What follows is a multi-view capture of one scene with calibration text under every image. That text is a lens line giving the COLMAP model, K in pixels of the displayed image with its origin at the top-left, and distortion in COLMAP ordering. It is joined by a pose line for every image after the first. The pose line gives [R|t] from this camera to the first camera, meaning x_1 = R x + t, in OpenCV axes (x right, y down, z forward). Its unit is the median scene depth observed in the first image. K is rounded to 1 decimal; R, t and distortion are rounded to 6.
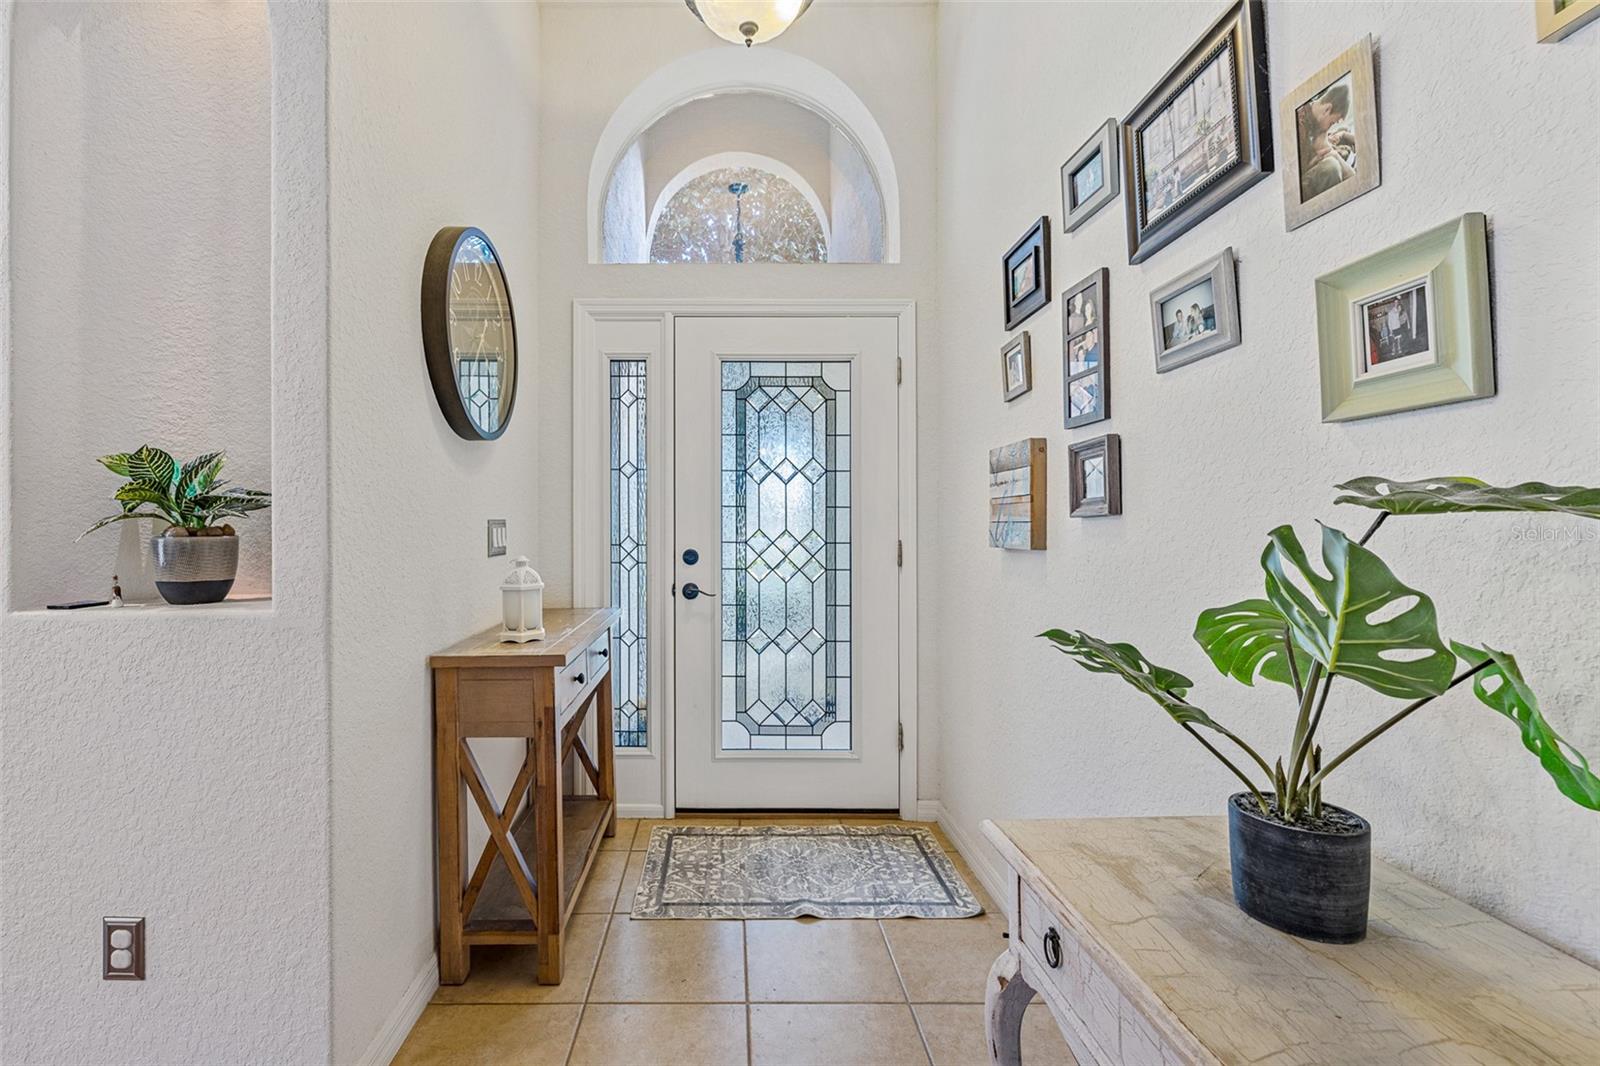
lens RADIAL K [[703.9, 0, 739.0], [0, 703.9, 528.3], [0, 0, 1]] dist [-0.001990, 0.000689]
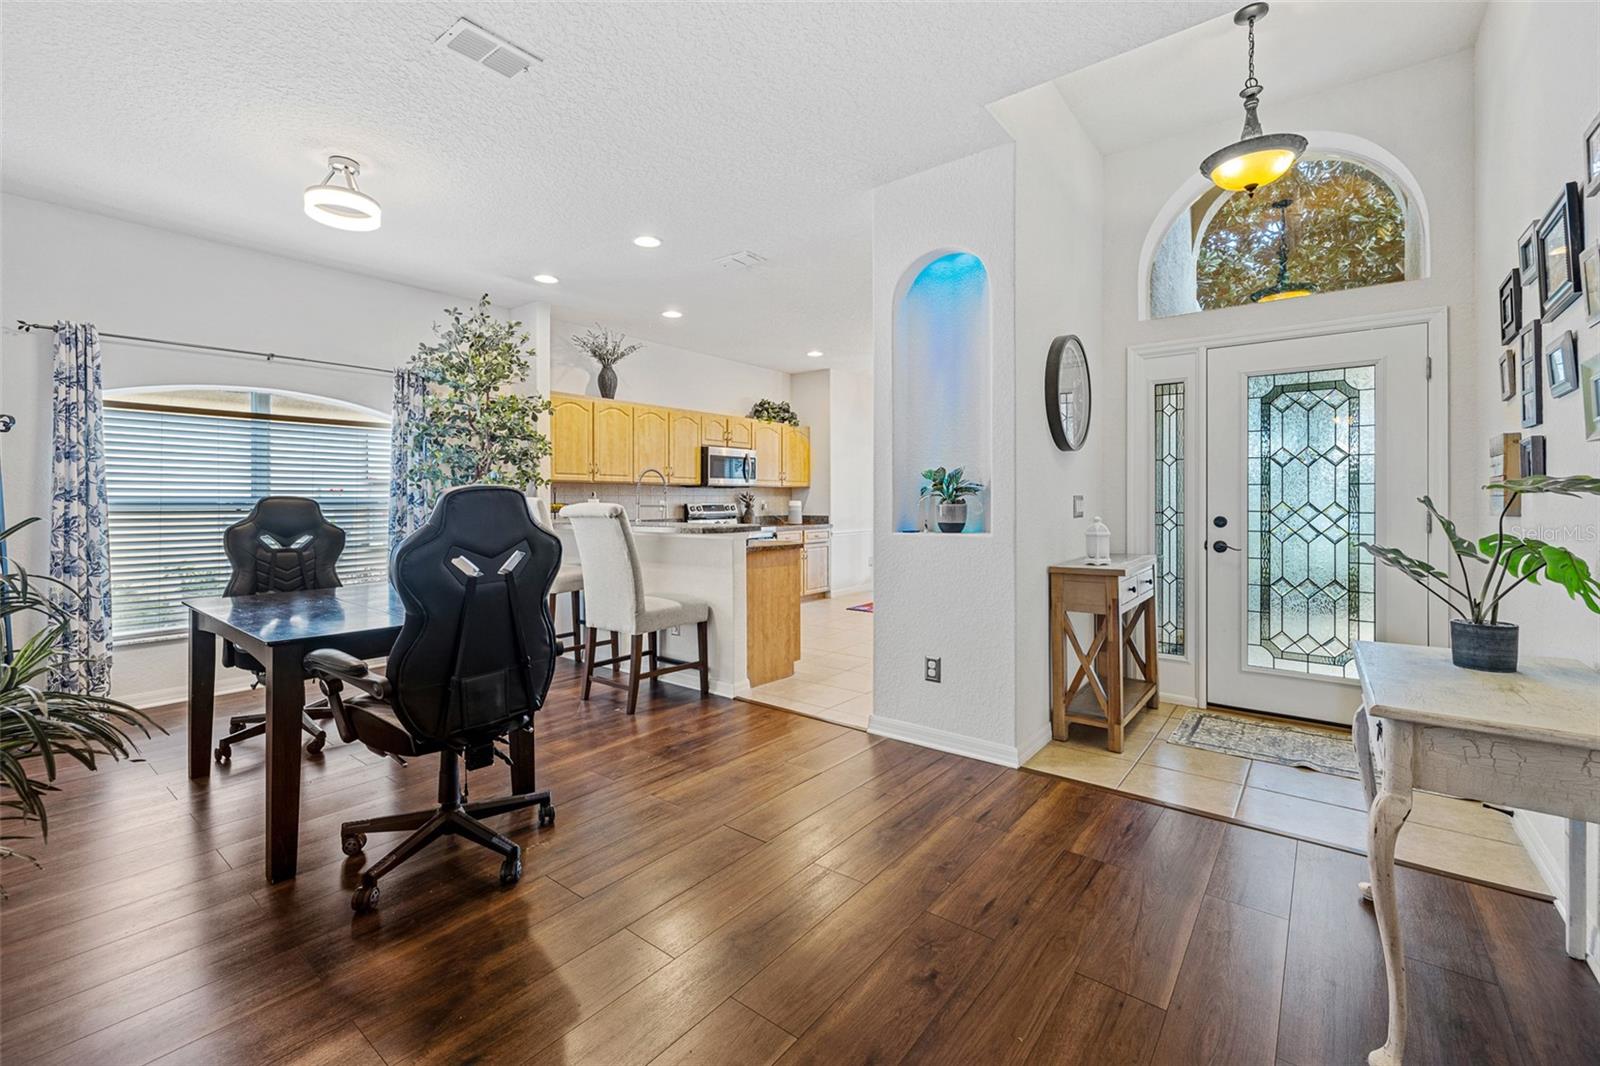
lens RADIAL K [[703.9, 0, 763.8], [0, 703.9, 503.6], [0, 0, 1]] dist [-0.001990, 0.000689]
pose [[0.768183, 0.002345, -0.640226, 0.139499], [-0.001017, 0.999996, 0.002443, 0.003110], [0.640230, -0.001225, 0.768183, -0.695291]]
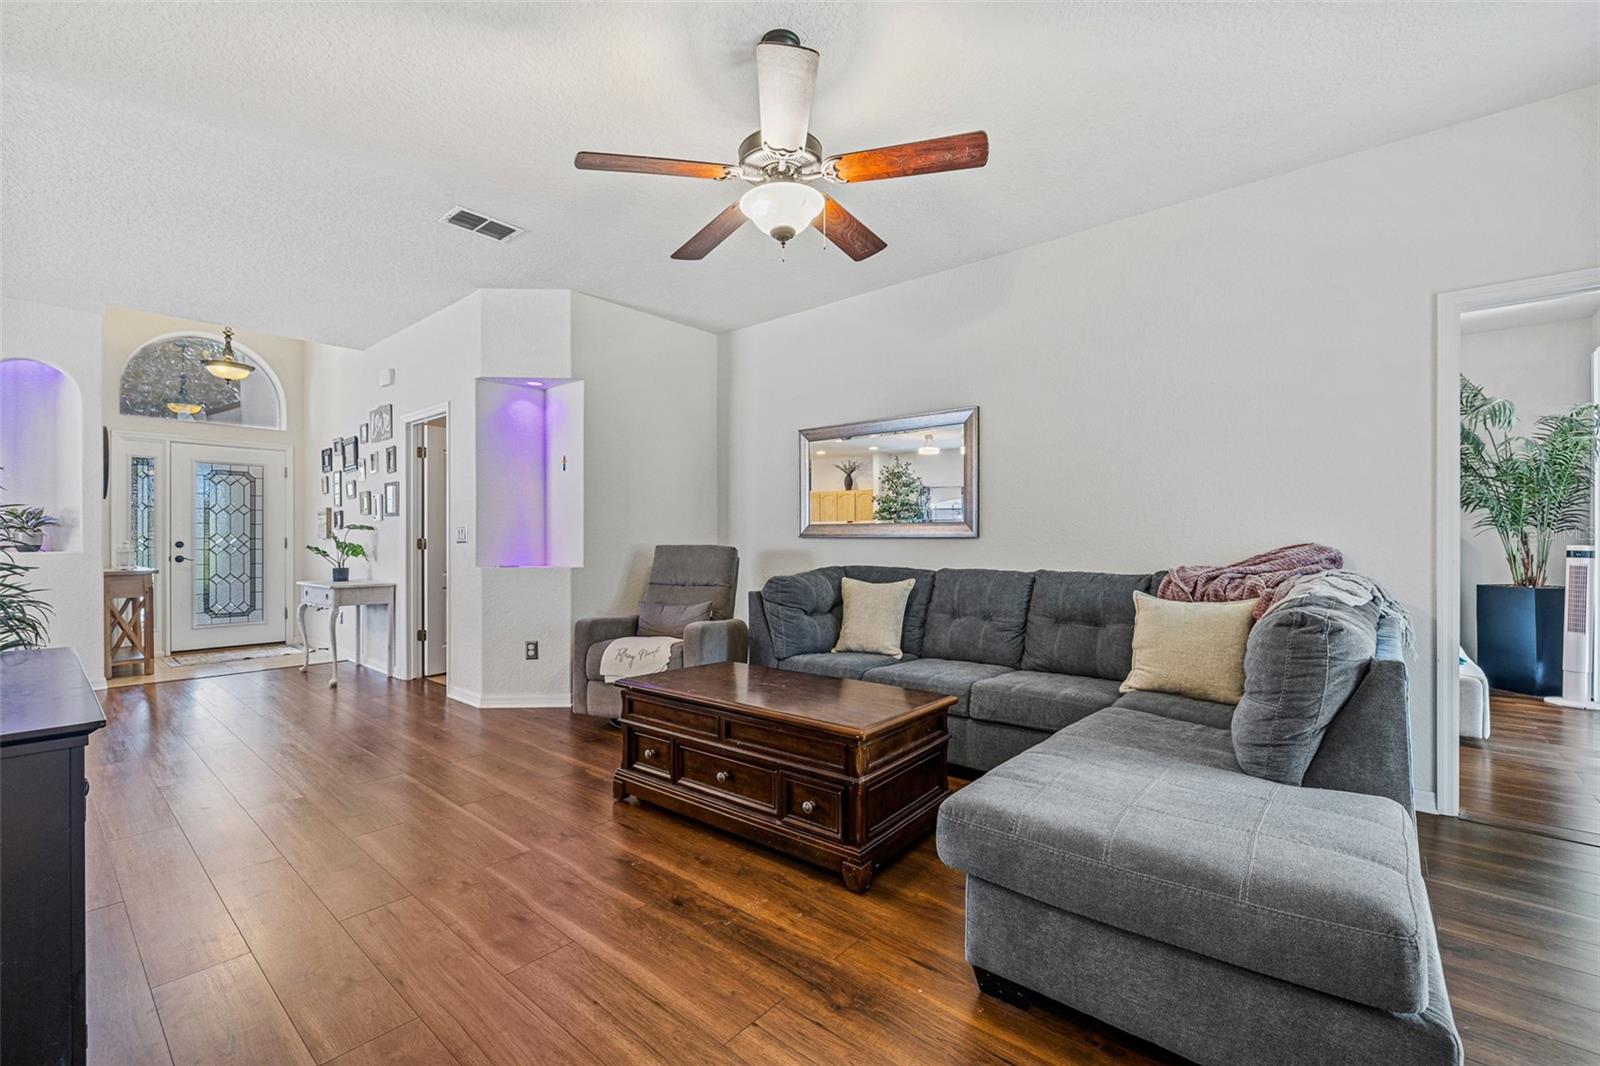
lens RADIAL K [[703.9, 0, 788.3], [0, 703.9, 542.2], [0, 0, 1]] dist [-0.001990, 0.000689]
pose [[0.683779, -0.000244, 0.729690, -0.438564], [-0.000470, 1.000000, 0.000775, 0.033829], [-0.729689, -0.000873, 0.683778, -2.345816]]
